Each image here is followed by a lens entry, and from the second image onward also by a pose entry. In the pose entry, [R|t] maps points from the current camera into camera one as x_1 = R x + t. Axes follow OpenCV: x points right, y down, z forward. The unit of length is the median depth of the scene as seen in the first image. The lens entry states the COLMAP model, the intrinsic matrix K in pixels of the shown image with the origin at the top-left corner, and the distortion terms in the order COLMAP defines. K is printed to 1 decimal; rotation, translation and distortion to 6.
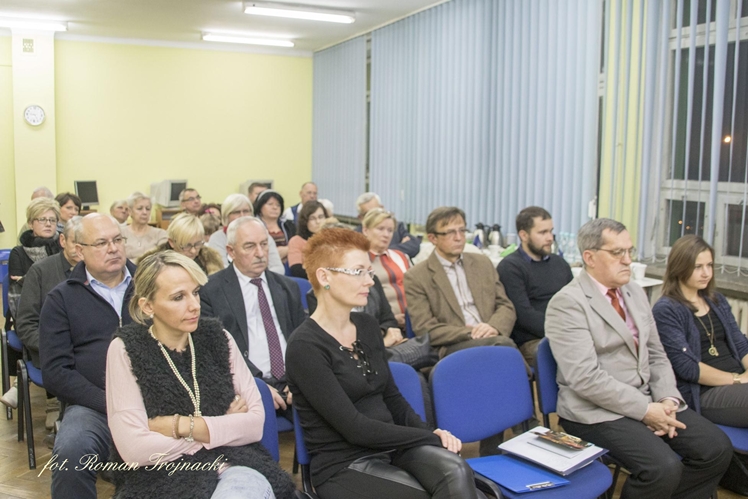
lens RADIAL K [[730.0, 0, 341.9], [0, 730.0, 231.9], [0, 0, 1]] dist [-0.013627, -0.162996]
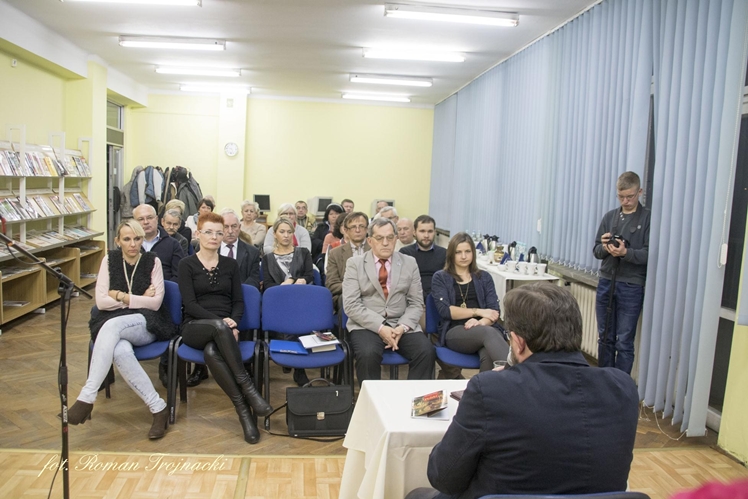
lens RADIAL K [[634.0, 0, 370.0], [0, 634.0, 251.8], [0, 0, 1]] dist [-0.167630, 0.167151]
pose [[0.947691, 0.064987, -0.312503, 0.629933], [-0.064959, 0.997833, 0.010513, 0.039222], [0.312509, 0.010336, 0.949858, -0.320465]]
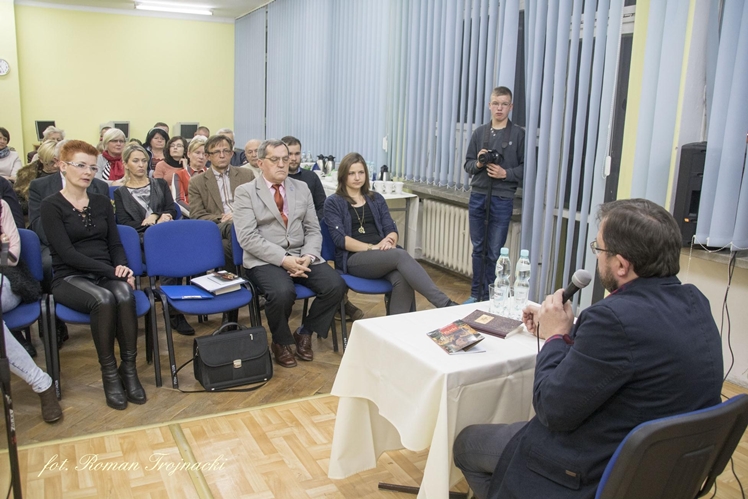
lens RADIAL K [[634.0, 0, 370.0], [0, 634.0, 251.8], [0, 0, 1]] dist [-0.167630, 0.167151]
pose [[0.998434, 0.013632, 0.054263, 0.391283], [-0.020003, 0.992733, 0.118668, 0.045116], [-0.052251, -0.119567, 0.991450, -0.277003]]
